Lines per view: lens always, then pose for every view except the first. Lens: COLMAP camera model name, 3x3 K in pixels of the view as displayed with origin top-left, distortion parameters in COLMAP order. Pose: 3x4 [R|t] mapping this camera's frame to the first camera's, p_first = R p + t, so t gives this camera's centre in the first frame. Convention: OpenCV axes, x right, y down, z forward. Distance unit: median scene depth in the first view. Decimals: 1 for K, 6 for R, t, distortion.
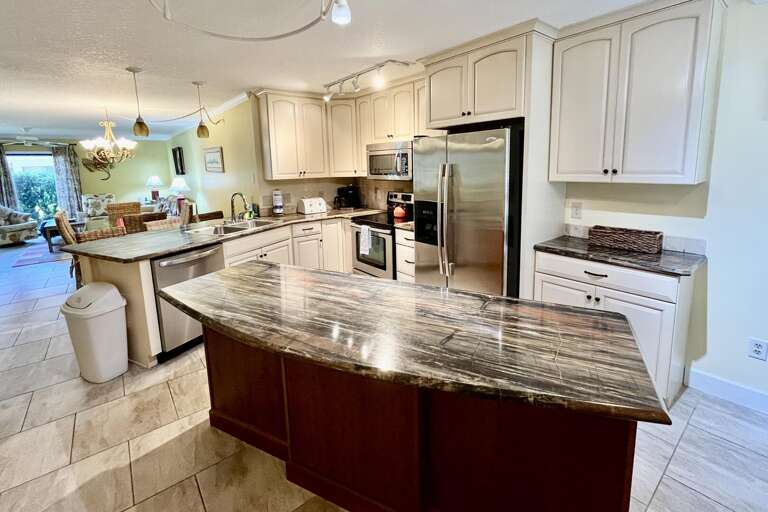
lens RADIAL K [[335.4, 0, 385.4], [0, 335.4, 212.3], [0, 0, 1]] dist [-0.014270, -0.000366]
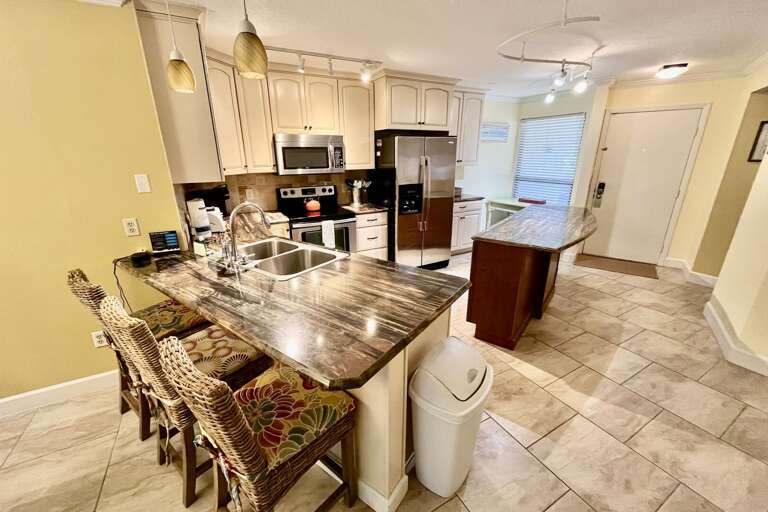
lens RADIAL K [[315.4, 0, 384.0], [0, 315.4, 256.0], [0, 0, 1]] dist [0.001263, 0.000049]
pose [[0.173964, -0.275779, 0.945348, -1.344846], [0.139330, 0.957221, 0.253603, -0.105563], [-0.974845, 0.087598, 0.204946, 0.940627]]
